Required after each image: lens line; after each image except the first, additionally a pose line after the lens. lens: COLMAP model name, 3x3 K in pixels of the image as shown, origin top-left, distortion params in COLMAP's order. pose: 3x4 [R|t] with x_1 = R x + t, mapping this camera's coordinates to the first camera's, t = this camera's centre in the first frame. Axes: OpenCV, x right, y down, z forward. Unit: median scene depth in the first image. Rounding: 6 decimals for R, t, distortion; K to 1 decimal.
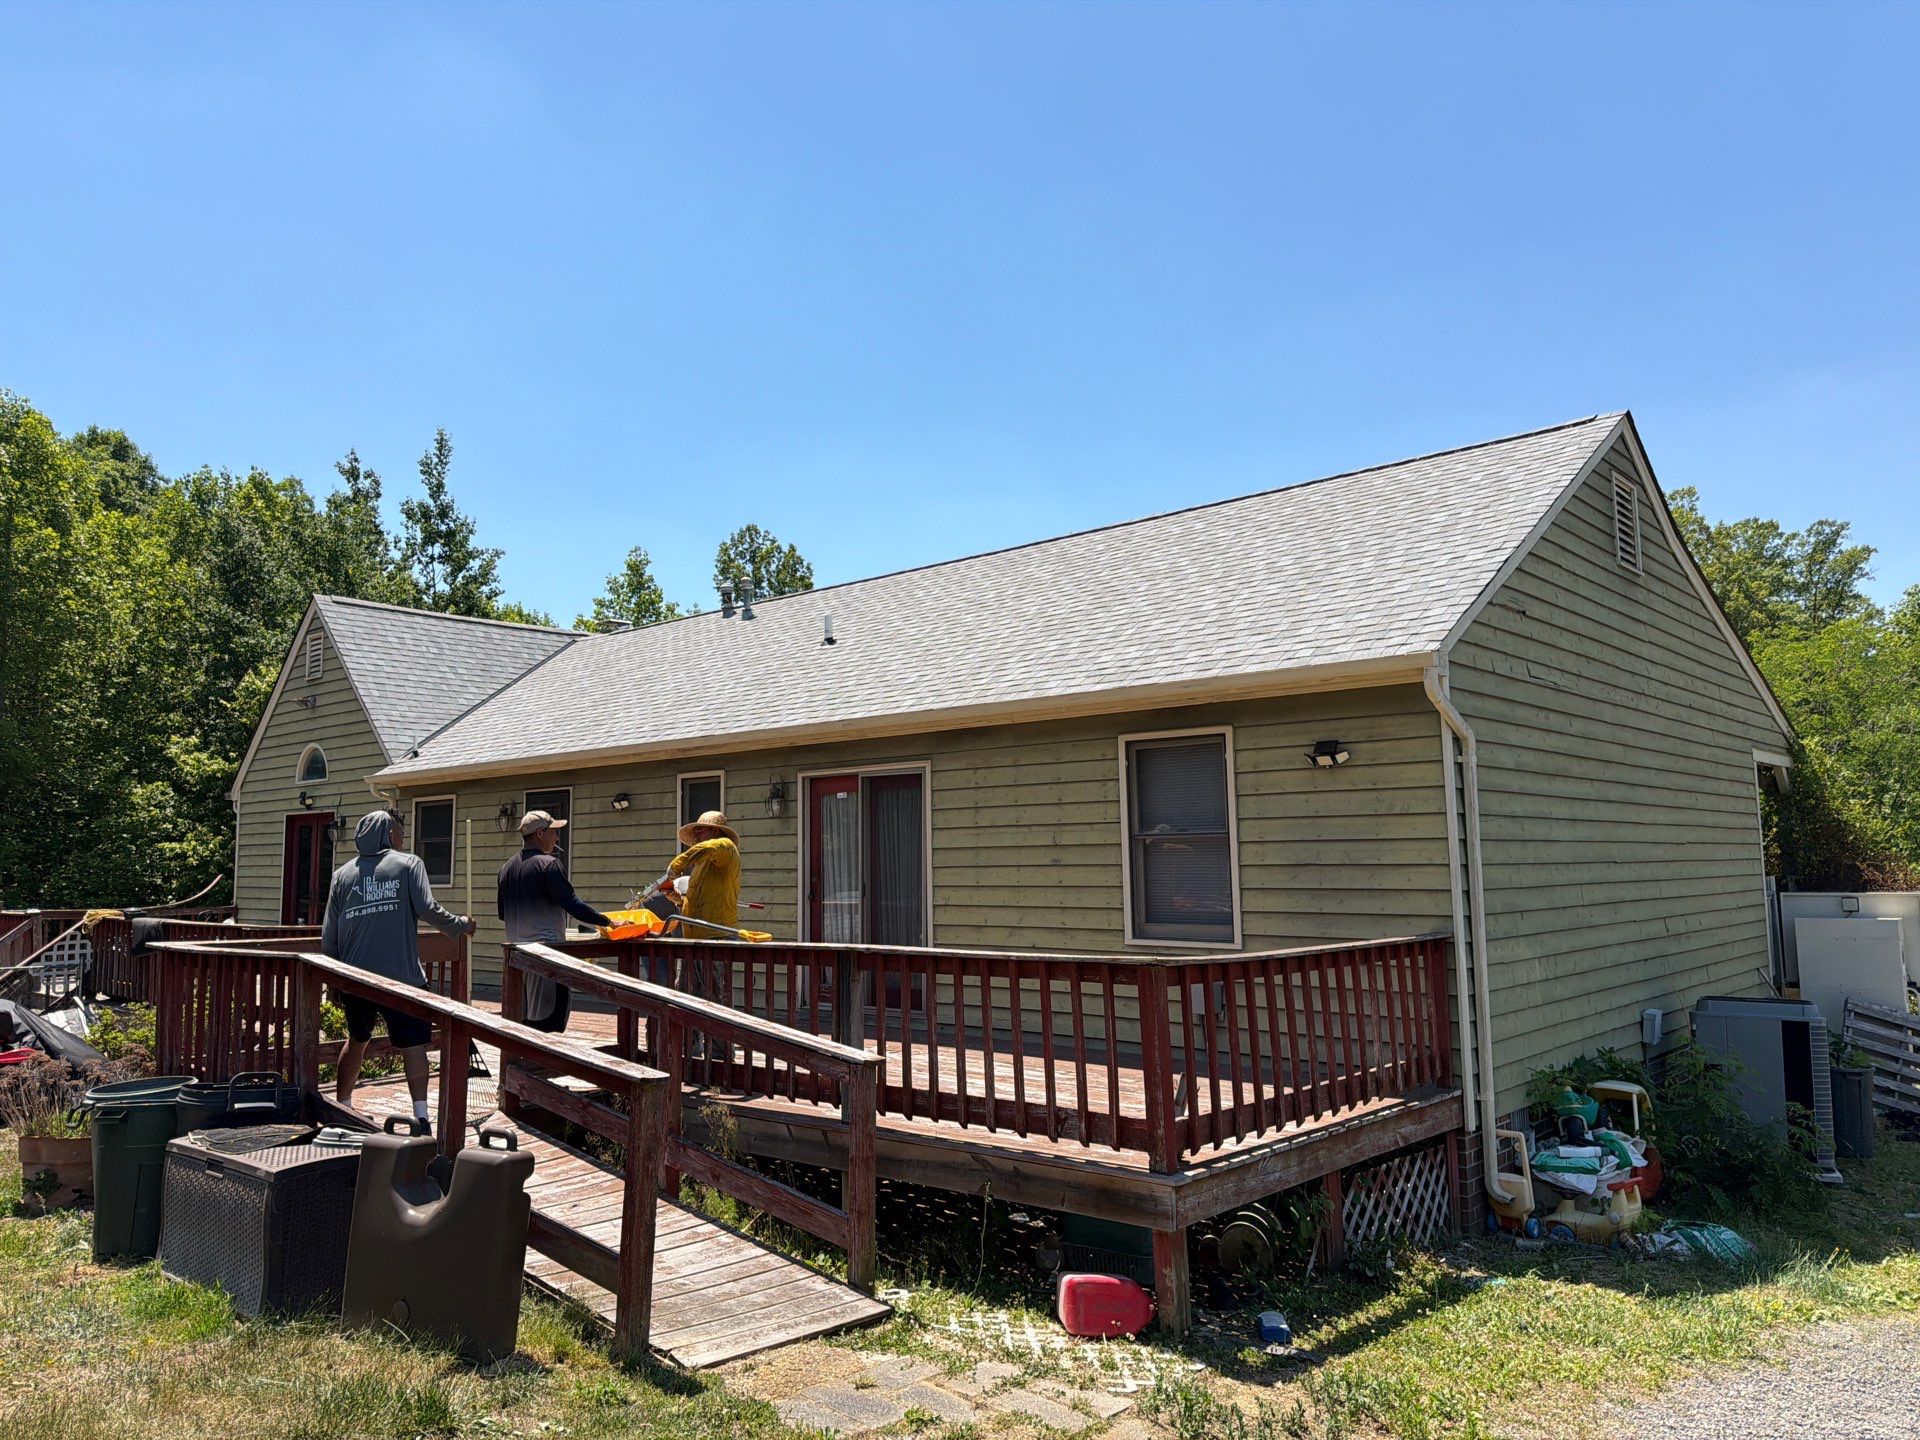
lens RADIAL K [[1373.6, 0, 962.9], [0, 1373.6, 719.6], [0, 0, 1]] dist [0.123035, -0.222984]
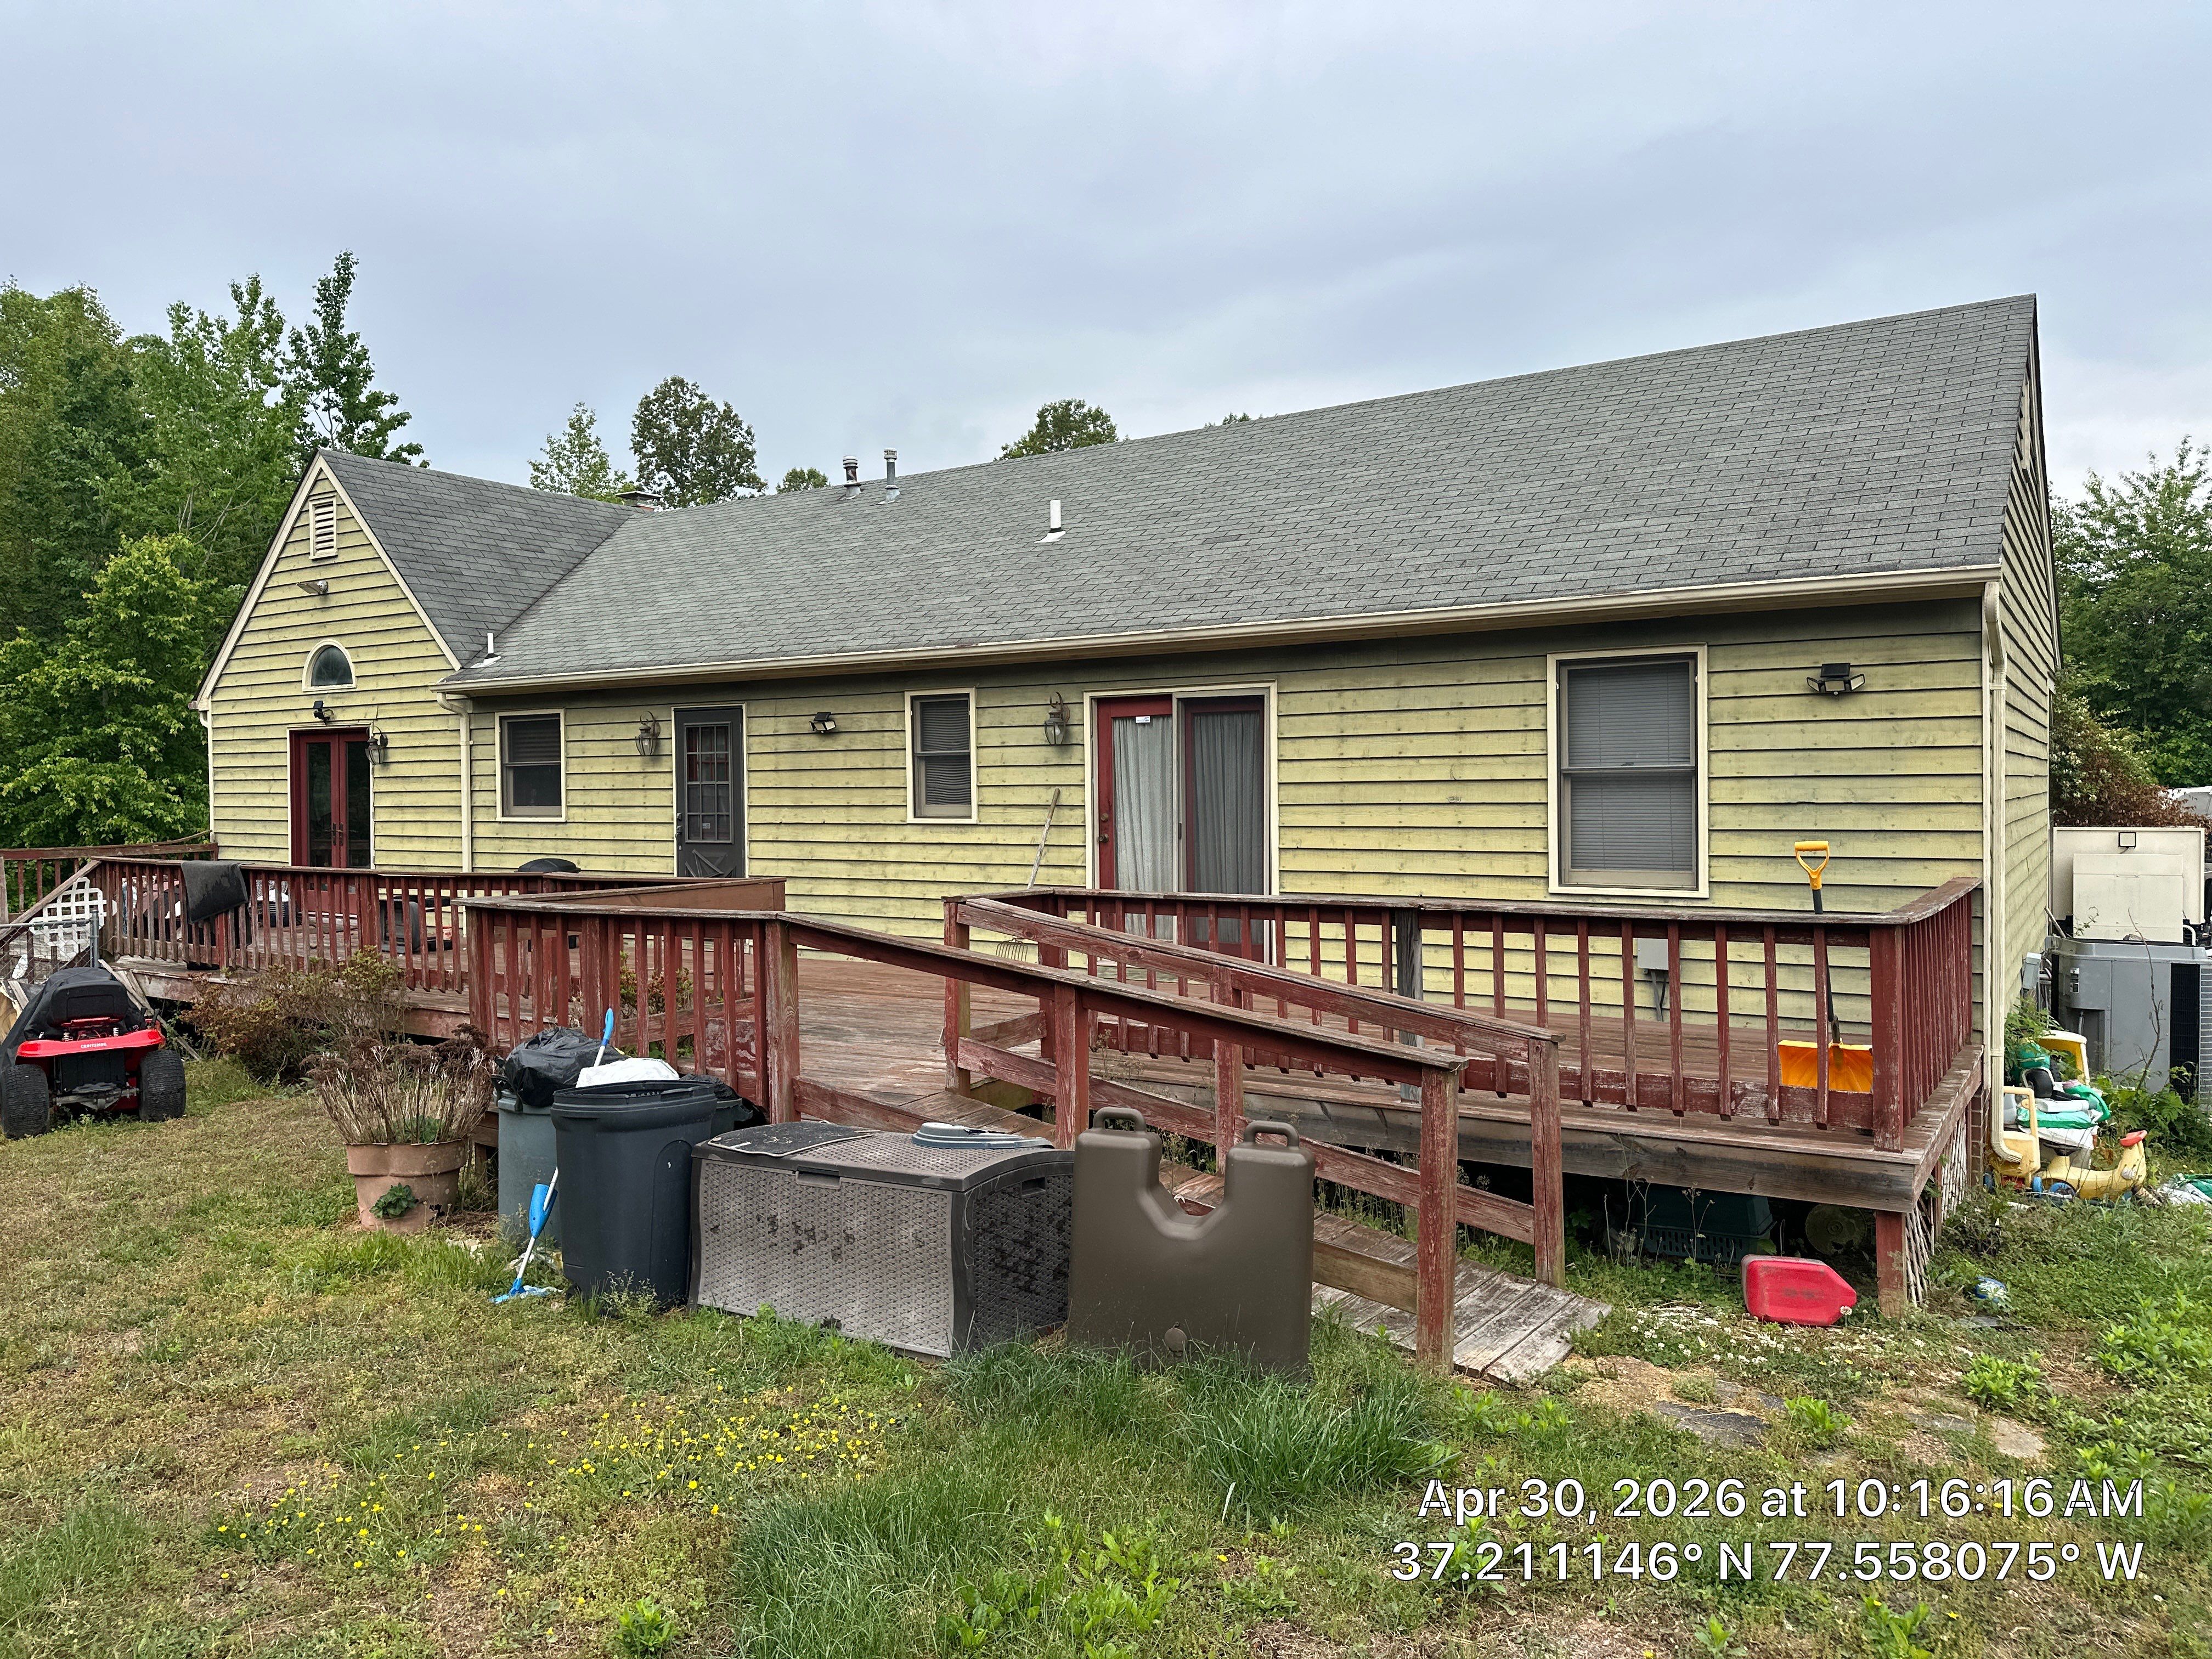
lens RADIAL K [[1560.2, 0, 1166.3], [0, 1560.2, 839.4], [0, 0, 1]] dist [0.180112, -0.403294]
pose [[0.986808, -0.001571, 0.161889, -0.256721], [-0.020097, 0.991029, 0.132124, 0.001015], [-0.160644, -0.133635, 0.977924, 0.053839]]
